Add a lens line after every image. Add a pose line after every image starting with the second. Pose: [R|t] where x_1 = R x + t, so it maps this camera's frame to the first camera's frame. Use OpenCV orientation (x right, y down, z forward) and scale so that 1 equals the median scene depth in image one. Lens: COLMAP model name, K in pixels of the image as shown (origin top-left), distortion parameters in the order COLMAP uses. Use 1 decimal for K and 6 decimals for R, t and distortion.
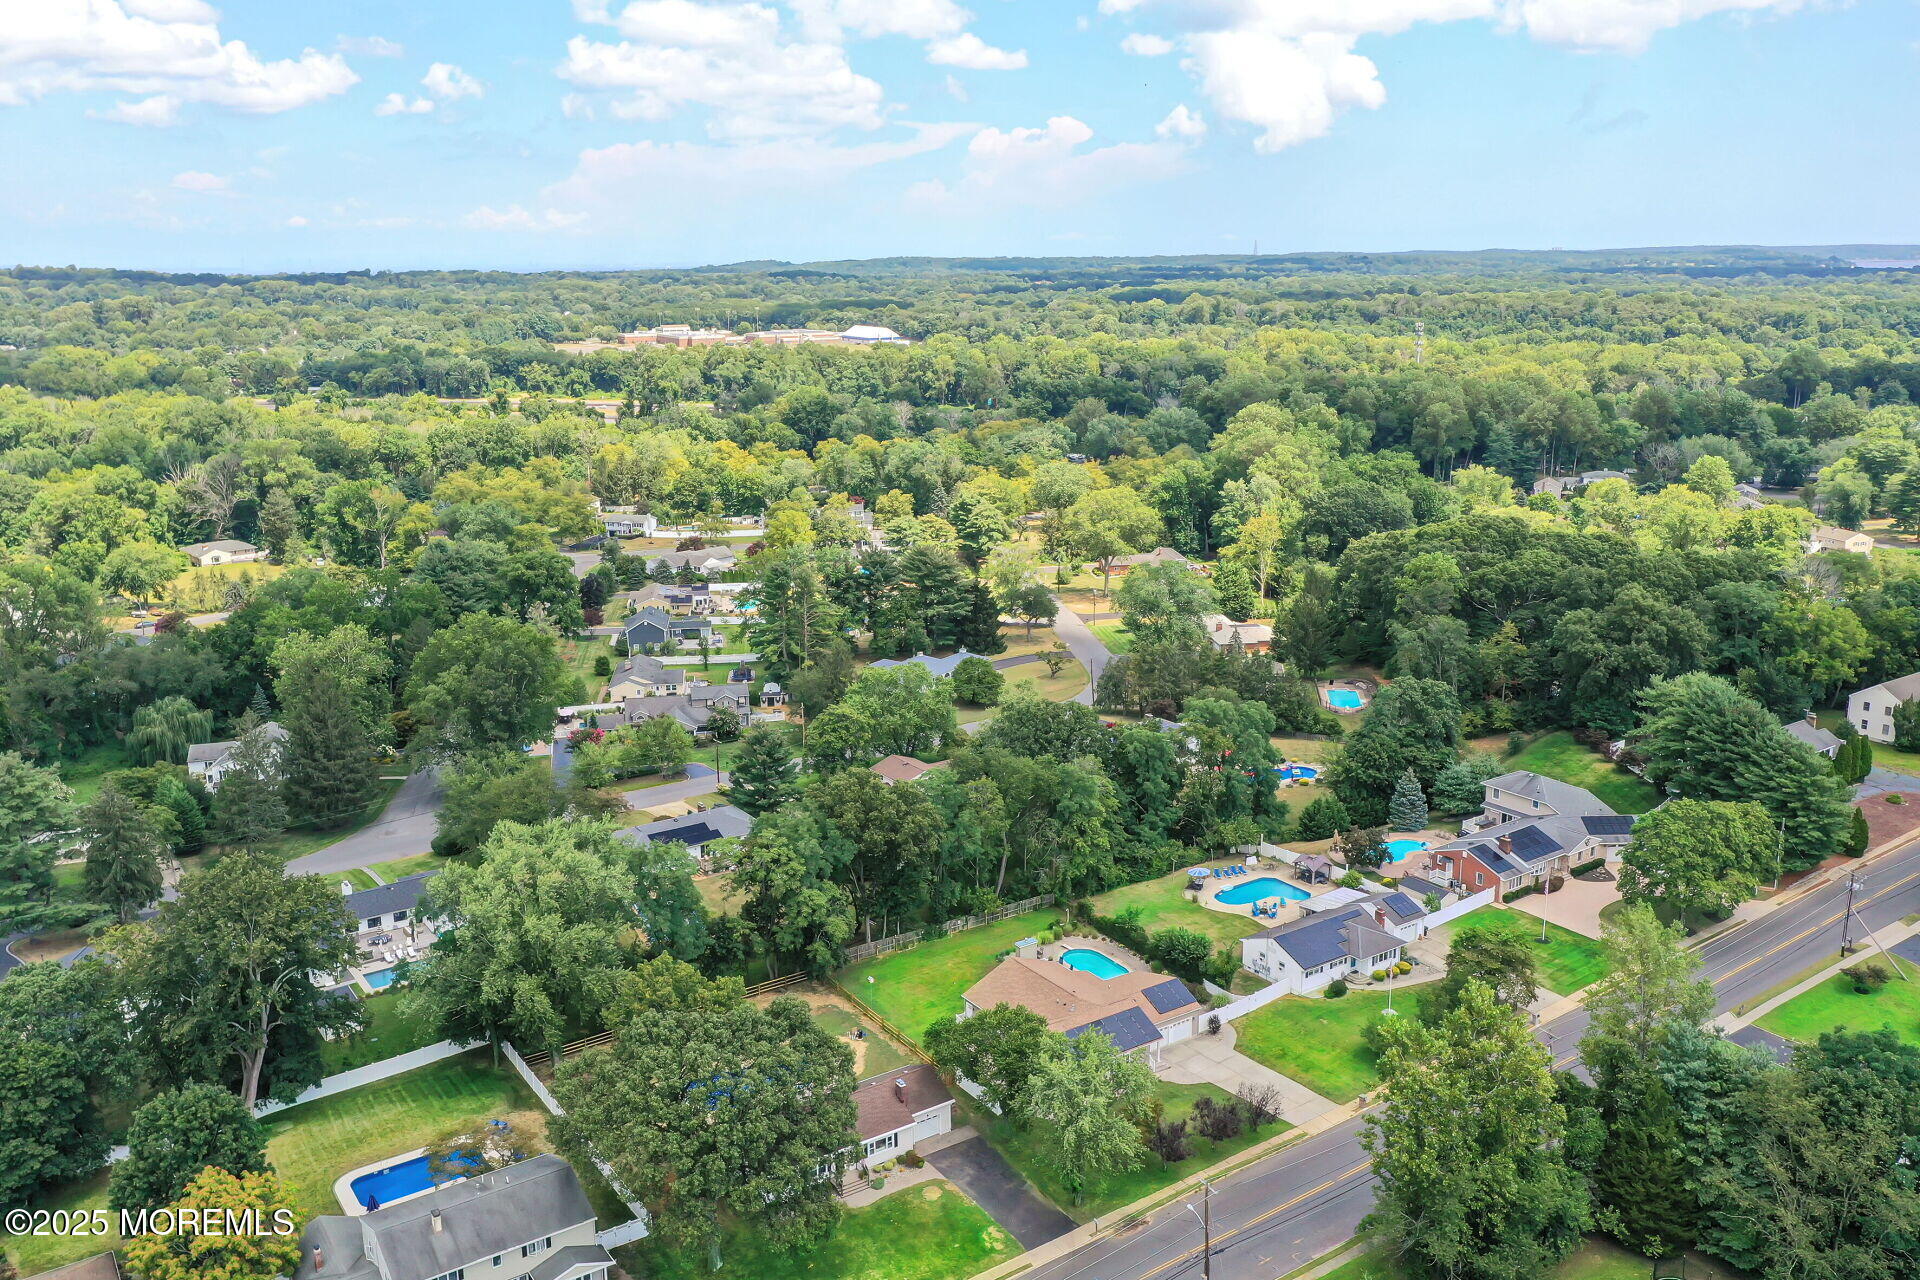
lens RADIAL K [[1523.6, 0, 993.0], [0, 1523.6, 646.6], [0, 0, 1]] dist [0.021203, 0.001545]
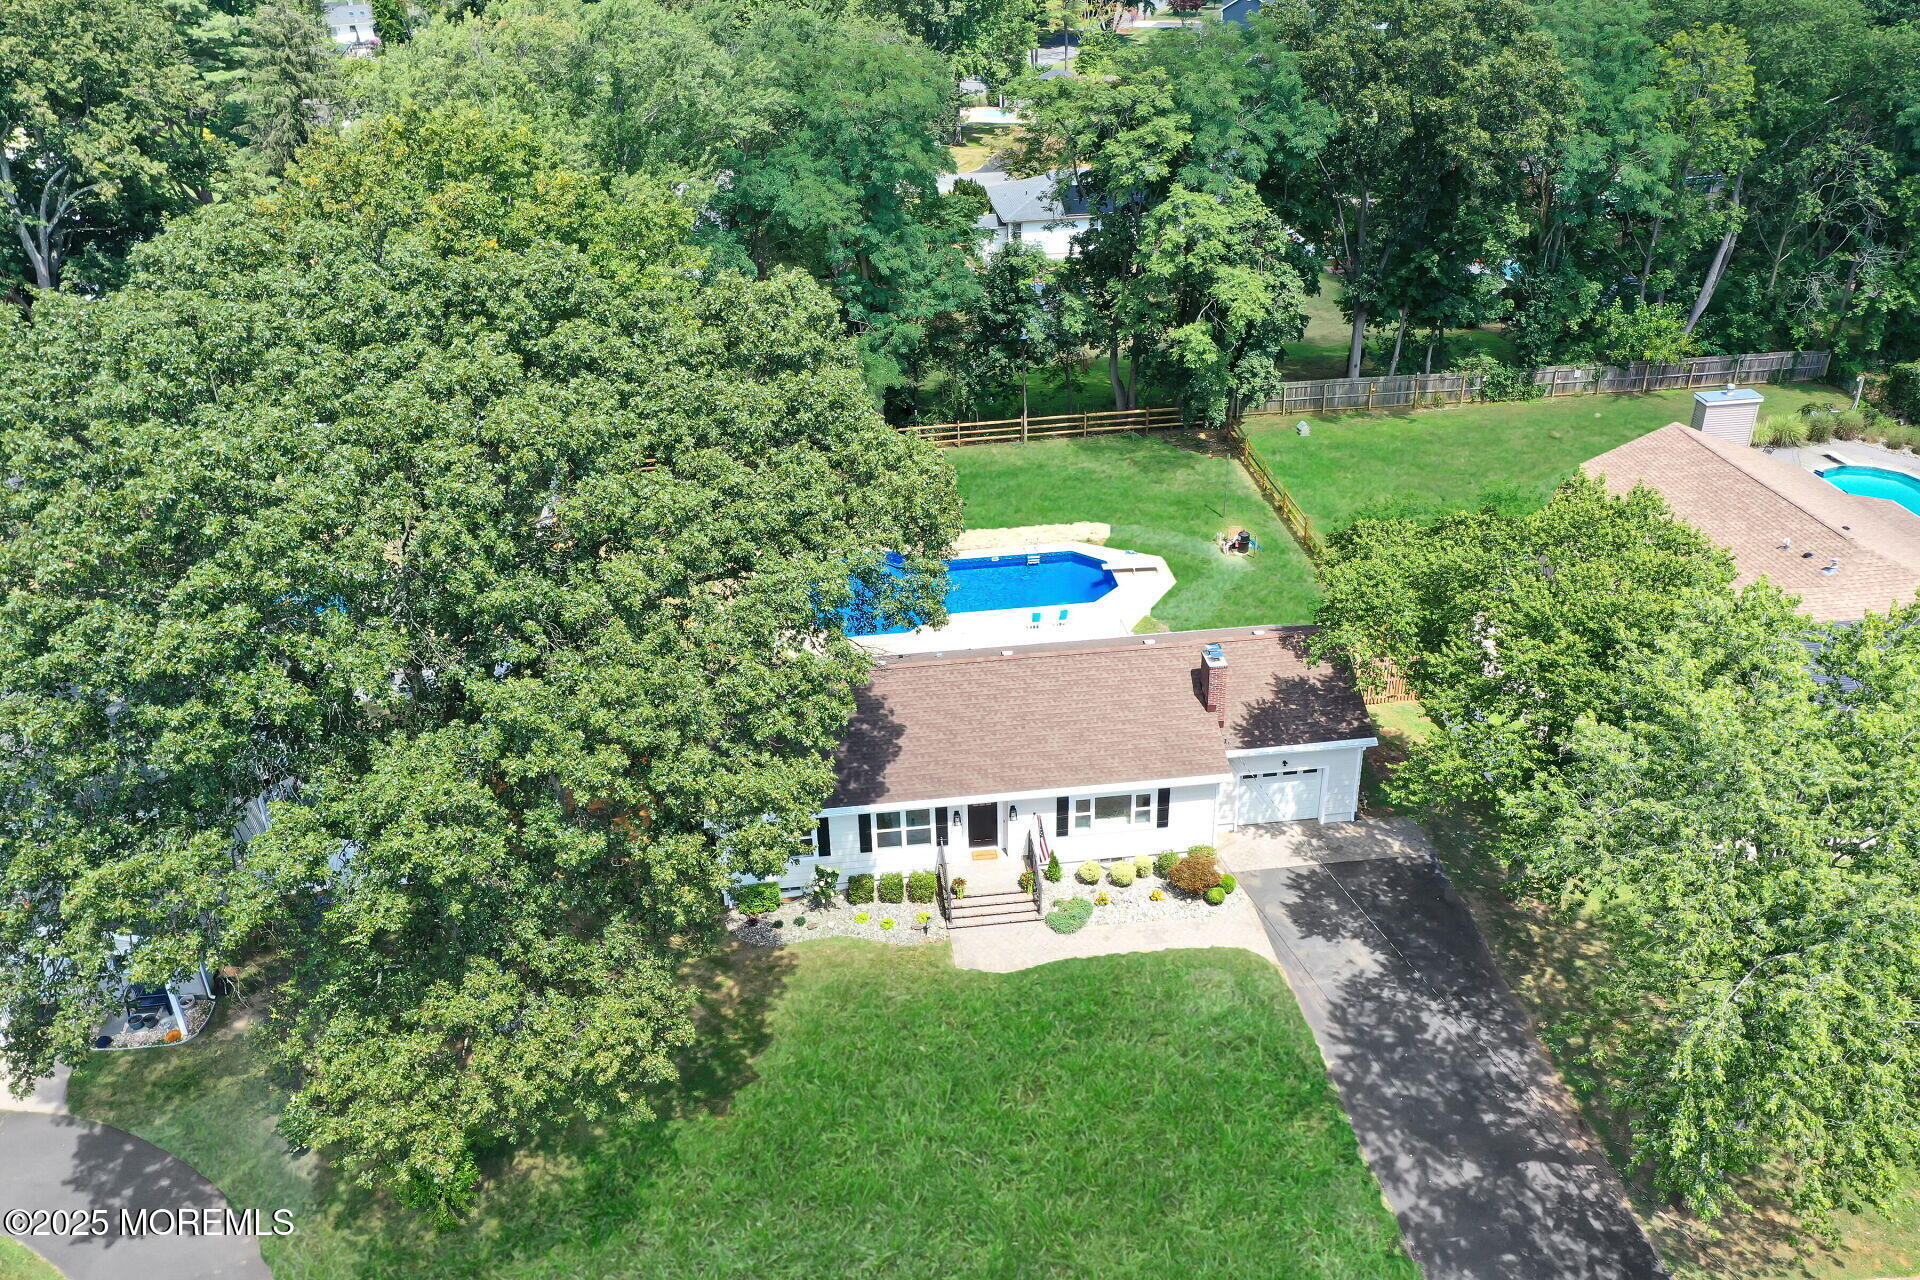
lens RADIAL K [[1512.4, 0, 1001.5], [0, 1512.4, 644.4], [0, 0, 1]] dist [0.016381, 0.008379]
pose [[0.888858, 0.206277, -0.409122, 0.028593], [-0.092147, 0.955159, 0.281389, 0.165136], [0.448821, -0.212416, 0.868009, 0.587209]]
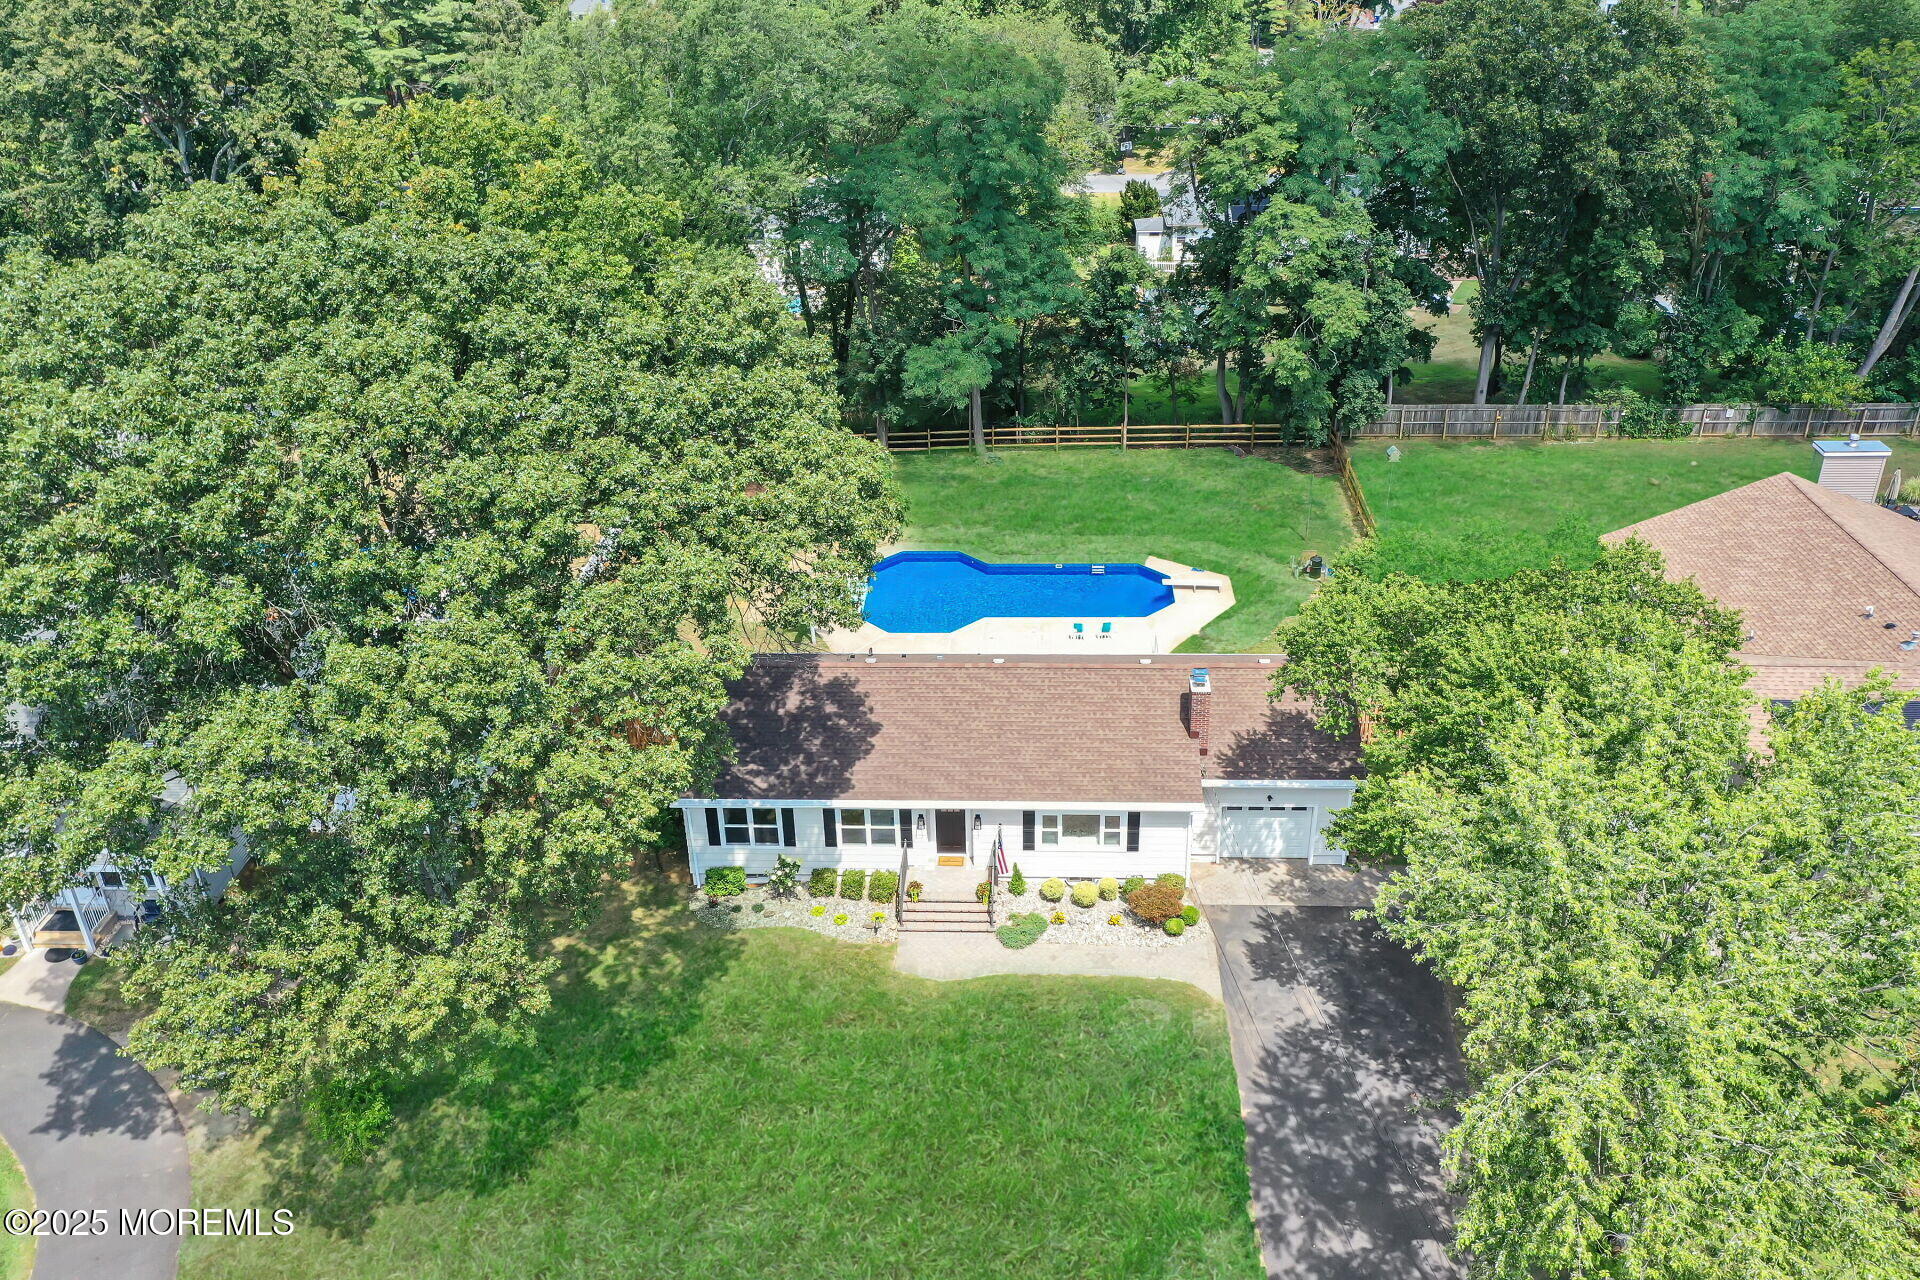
lens RADIAL K [[1523.6, 0, 993.0], [0, 1523.6, 646.6], [0, 0, 1]] dist [0.021203, 0.001545]
pose [[0.801643, 0.274915, -0.530838, 0.063071], [-0.127339, 0.946132, 0.297691, 0.159575], [0.584083, -0.171046, 0.793468, 0.608773]]
